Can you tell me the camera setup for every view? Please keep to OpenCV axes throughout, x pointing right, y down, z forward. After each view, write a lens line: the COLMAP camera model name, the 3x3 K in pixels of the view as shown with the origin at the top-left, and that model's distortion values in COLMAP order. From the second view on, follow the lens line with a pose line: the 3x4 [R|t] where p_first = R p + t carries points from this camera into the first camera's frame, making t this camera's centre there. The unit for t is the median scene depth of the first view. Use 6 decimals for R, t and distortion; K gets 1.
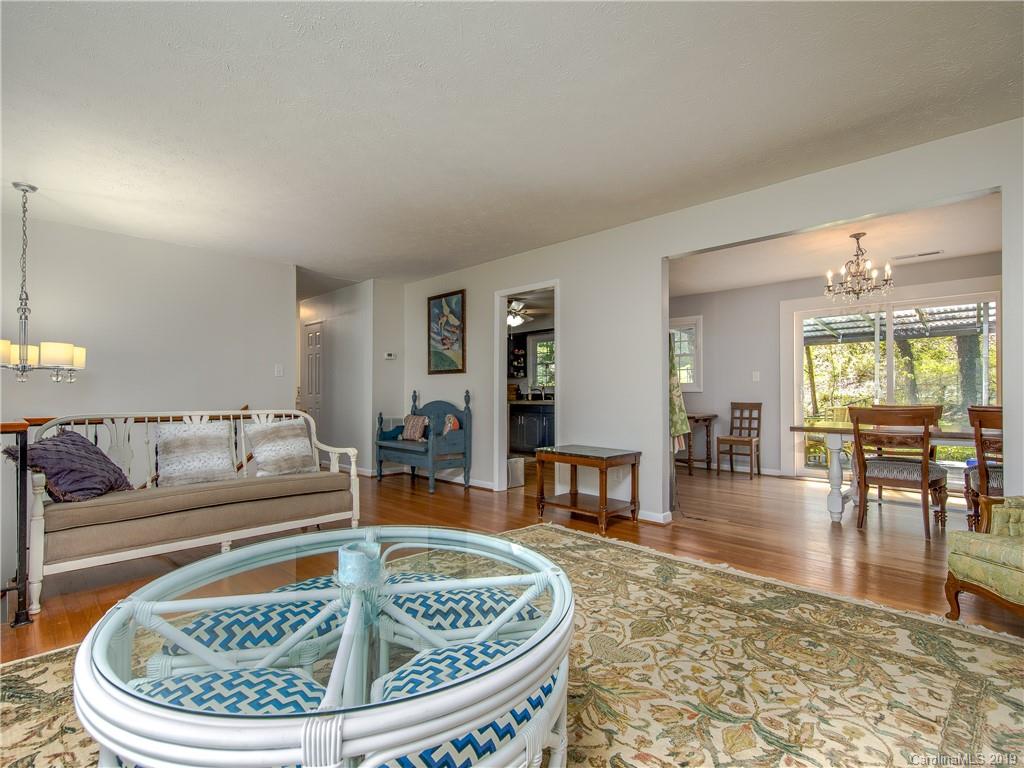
lens RADIAL K [[491.3, 0, 512.0], [0, 491.3, 384.0], [0, 0, 1]] dist [0.022365, -0.000101]
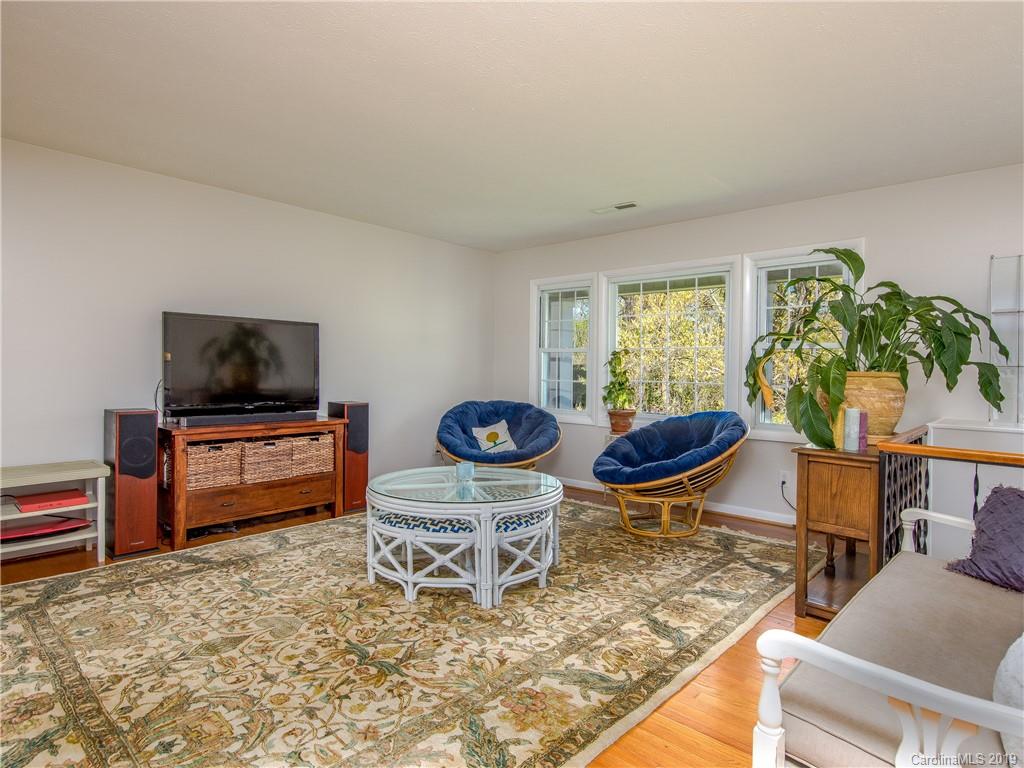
lens RADIAL K [[577.4, 0, 512.0], [0, 577.4, 384.0], [0, 0, 1]] dist [0.014967, -0.002780]
pose [[-0.999320, -0.014685, -0.033813, -0.282347], [-0.014866, 0.999876, 0.005122, -0.029364], [0.033734, 0.005621, -0.999415, 2.471870]]
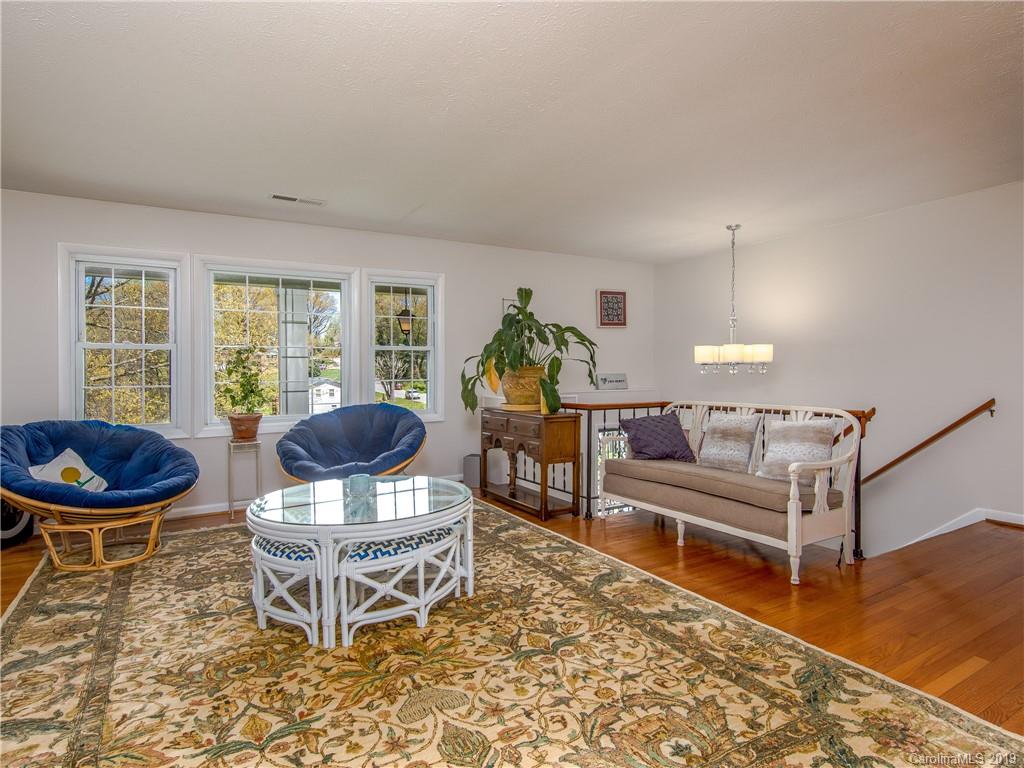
lens RADIAL K [[577.4, 0, 512.0], [0, 577.4, 384.0], [0, 0, 1]] dist [0.014967, -0.002780]
pose [[-0.250522, 0.022706, -0.967845, 1.207978], [0.028984, 0.999453, 0.015945, -0.035164], [0.967677, -0.024057, -0.251043, 1.487311]]
